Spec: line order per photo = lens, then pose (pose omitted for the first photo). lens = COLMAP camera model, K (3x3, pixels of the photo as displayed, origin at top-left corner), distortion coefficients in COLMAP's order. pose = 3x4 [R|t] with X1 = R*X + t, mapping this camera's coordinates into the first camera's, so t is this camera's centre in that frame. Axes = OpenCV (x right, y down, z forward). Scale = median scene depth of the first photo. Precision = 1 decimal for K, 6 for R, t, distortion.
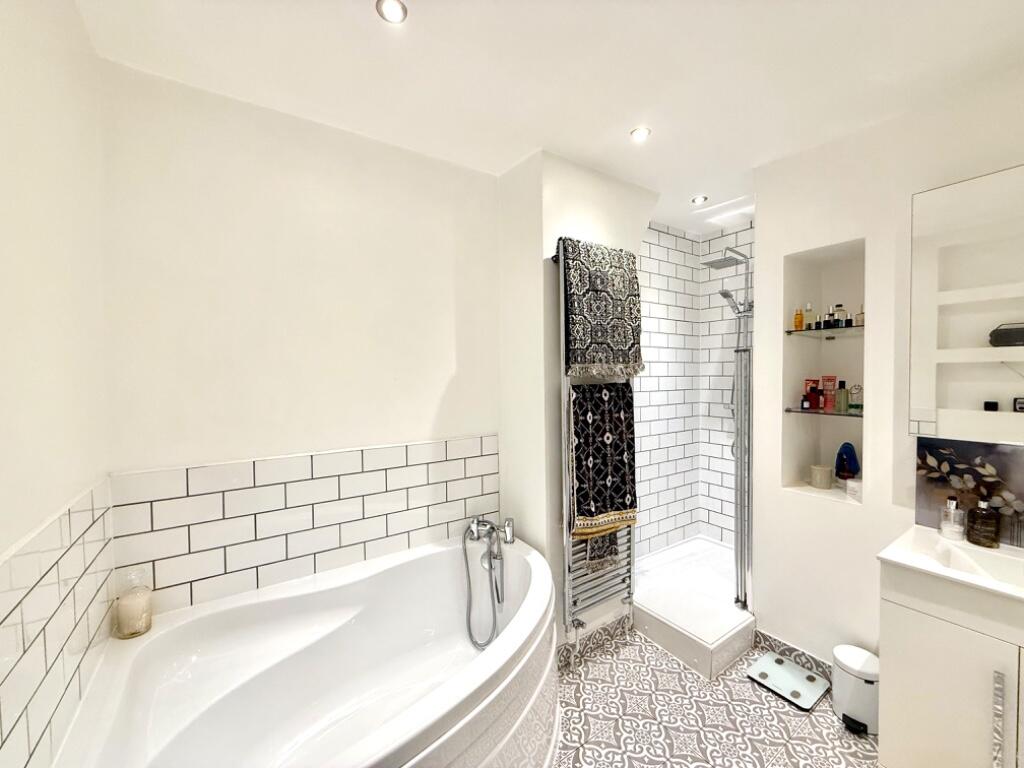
lens RADIAL K [[409.3, 0, 508.3], [0, 409.3, 385.1], [0, 0, 1]] dist [0.002797, -0.000360]
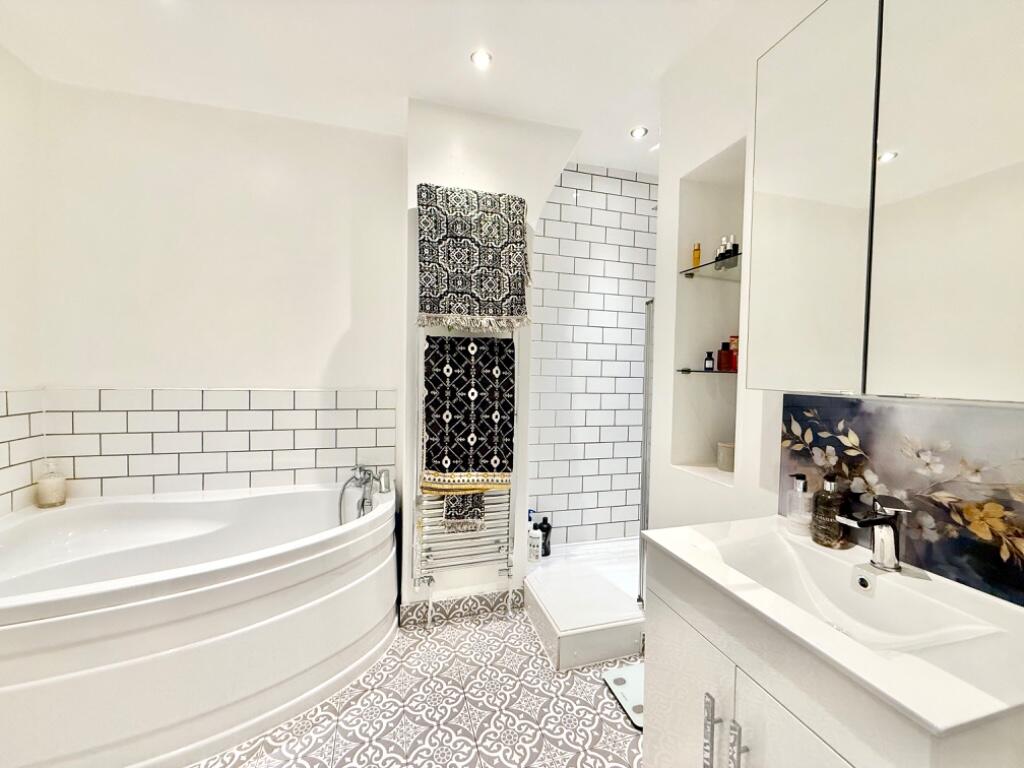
lens RADIAL K [[409.3, 0, 509.9], [0, 409.3, 385.4], [0, 0, 1]] dist [0.002797, -0.000360]
pose [[0.950354, 0.036852, -0.308981, 0.639080], [-0.034964, 0.999321, 0.011647, 0.098549], [0.309200, -0.000266, 0.950997, 0.129878]]
